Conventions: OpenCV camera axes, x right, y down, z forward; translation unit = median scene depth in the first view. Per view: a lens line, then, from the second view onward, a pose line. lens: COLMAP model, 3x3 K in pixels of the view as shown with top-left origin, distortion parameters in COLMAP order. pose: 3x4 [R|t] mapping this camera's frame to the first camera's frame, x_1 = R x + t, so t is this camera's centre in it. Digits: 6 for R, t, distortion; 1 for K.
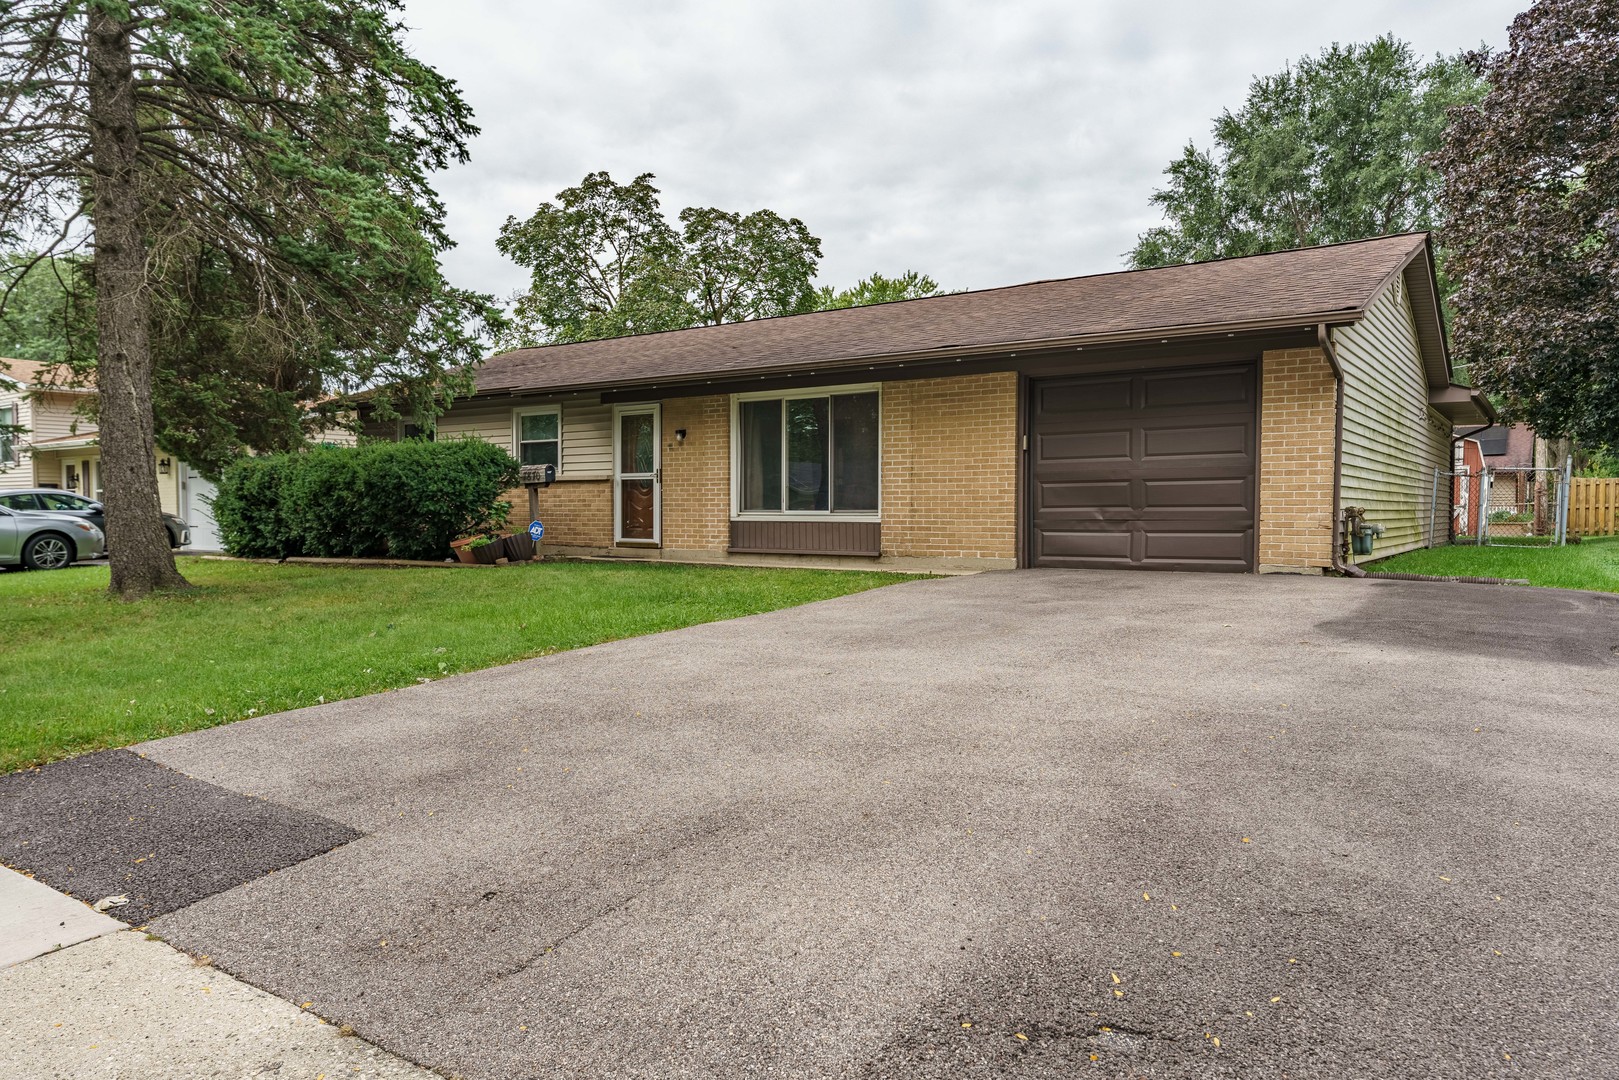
lens RADIAL K [[1095.1, 0, 809.5], [0, 1095.1, 540.0], [0, 0, 1]] dist [0.003369, 0.000549]
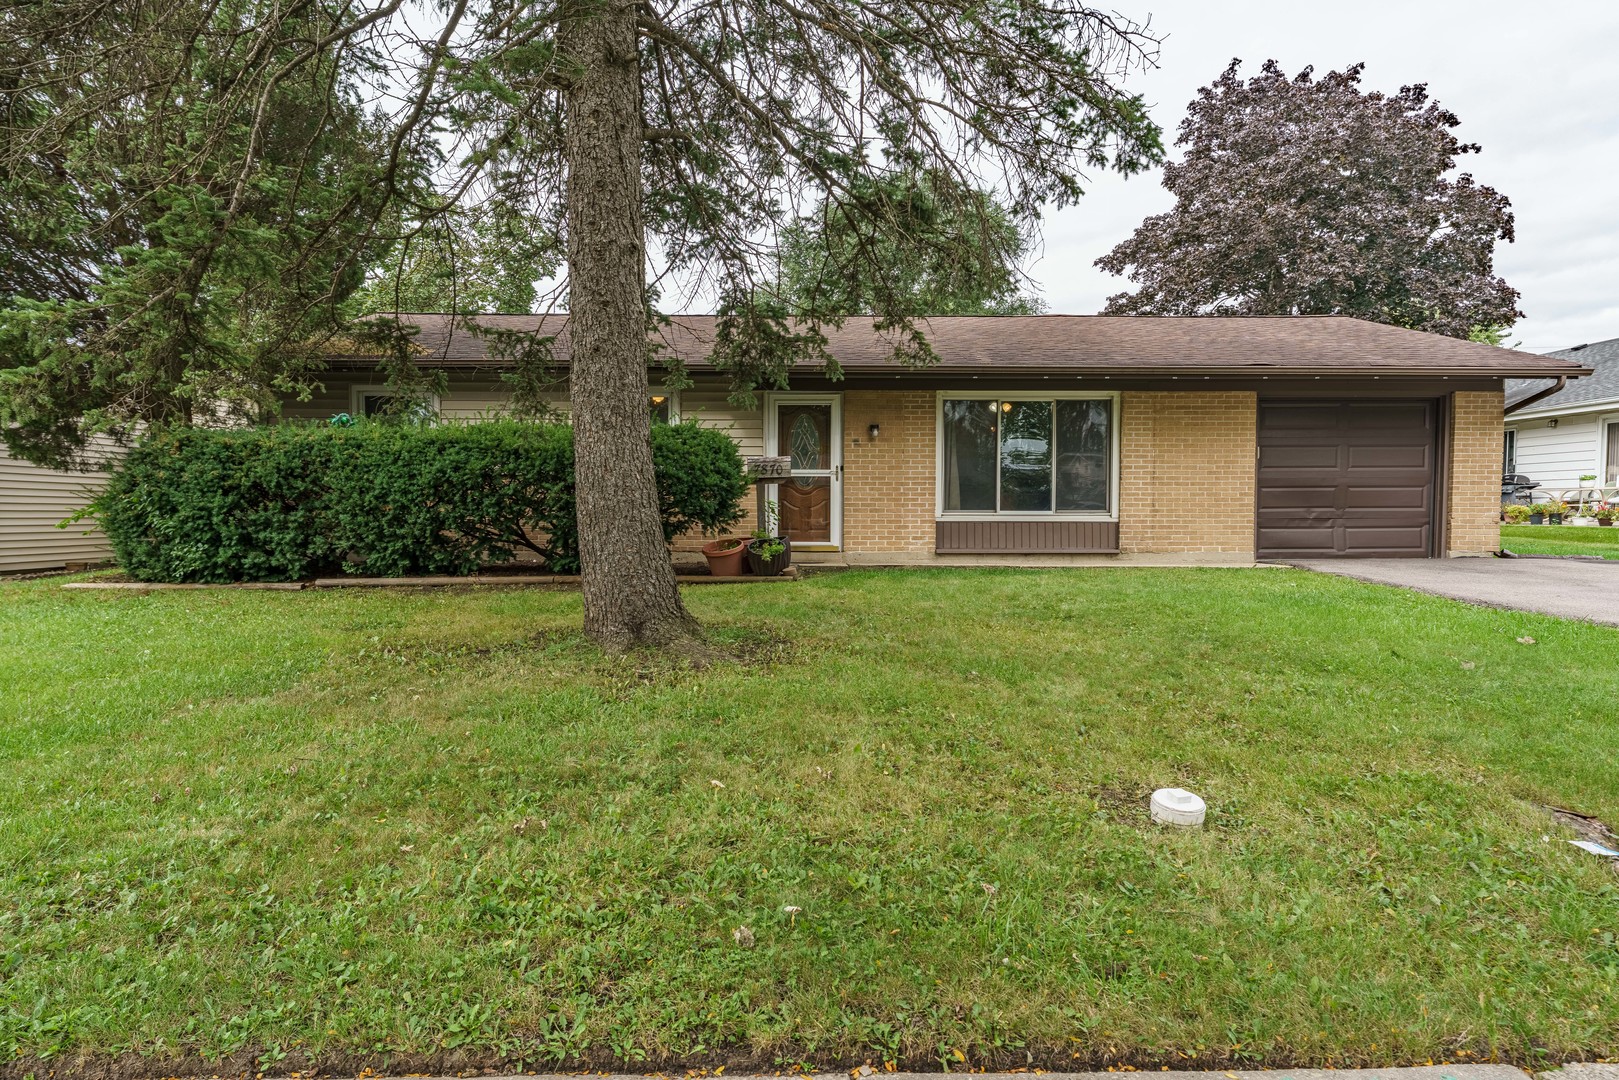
lens RADIAL K [[879.8, 0, 809.5], [0, 879.8, 540.0], [0, 0, 1]] dist [-0.001198, -0.000251]
pose [[0.809009, -0.019406, 0.587476, -0.689820], [0.015825, 0.999812, 0.011234, -0.012606], [-0.587583, 0.000208, 0.809164, 0.478806]]
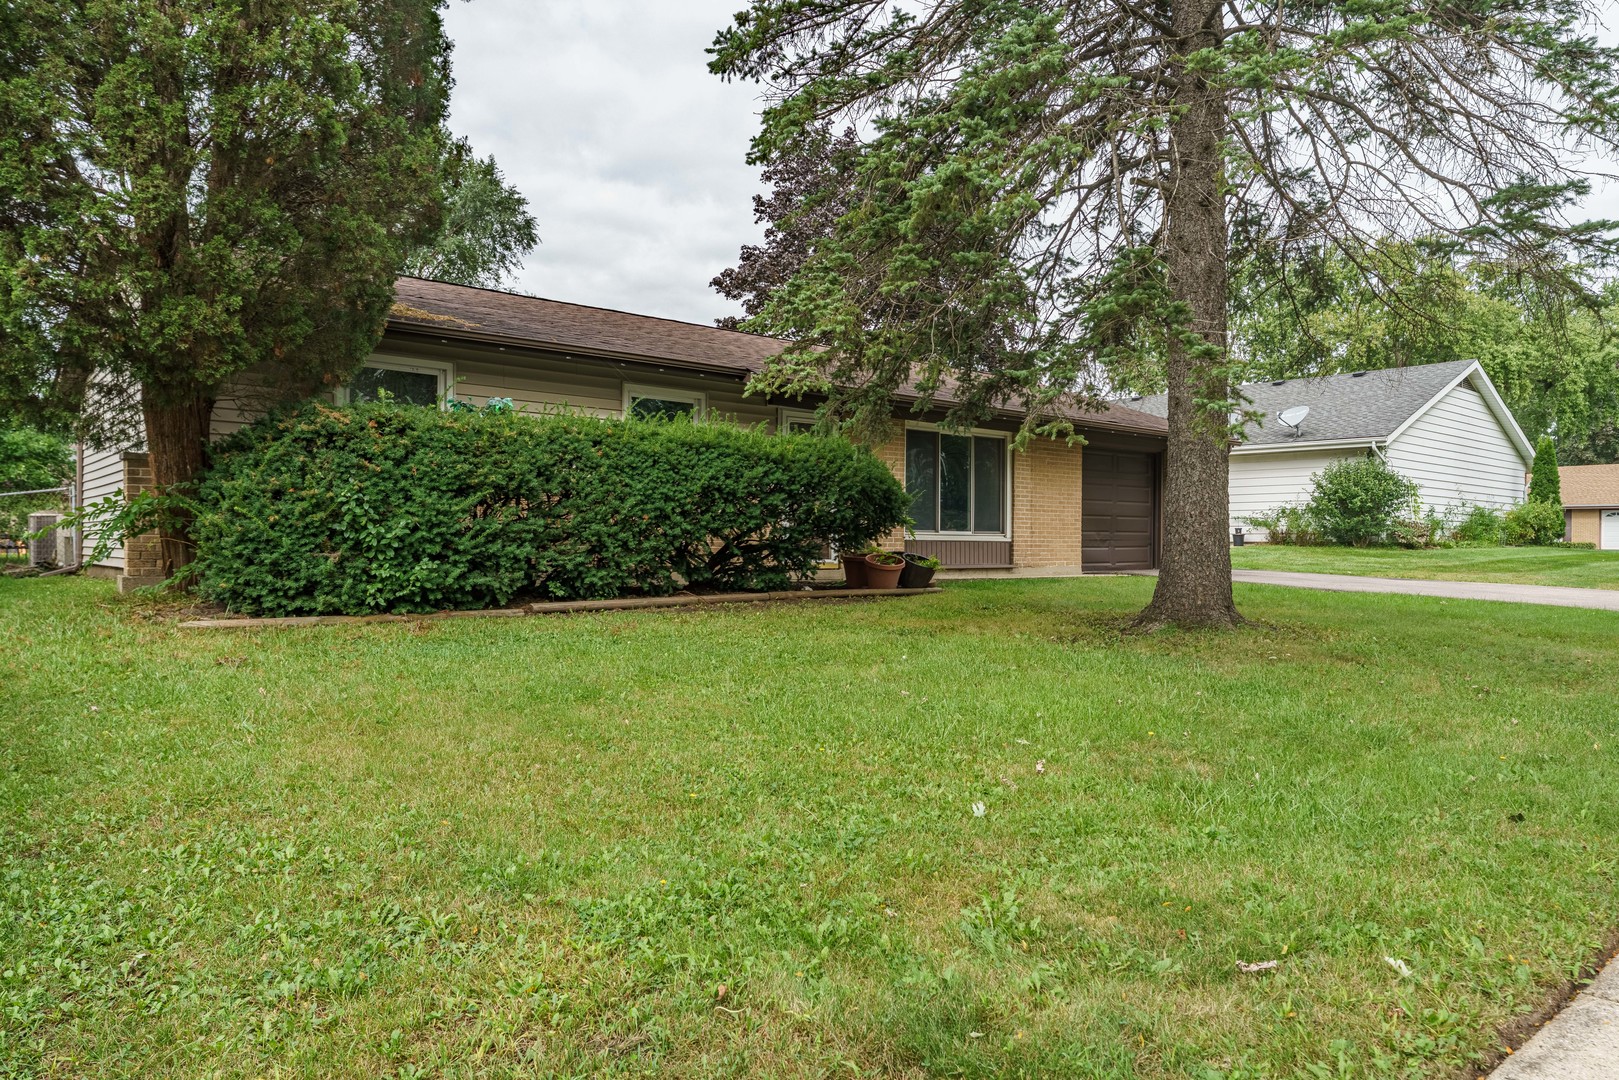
lens RADIAL K [[1030.0, 0, 809.5], [0, 1030.0, 540.0], [0, 0, 1]] dist [0.000147, 0.000000]
pose [[0.265762, 0.002757, 0.964035, -1.161146], [0.016732, 0.999832, -0.007472, -0.012554], [-0.963894, 0.018117, 0.265671, 0.907038]]
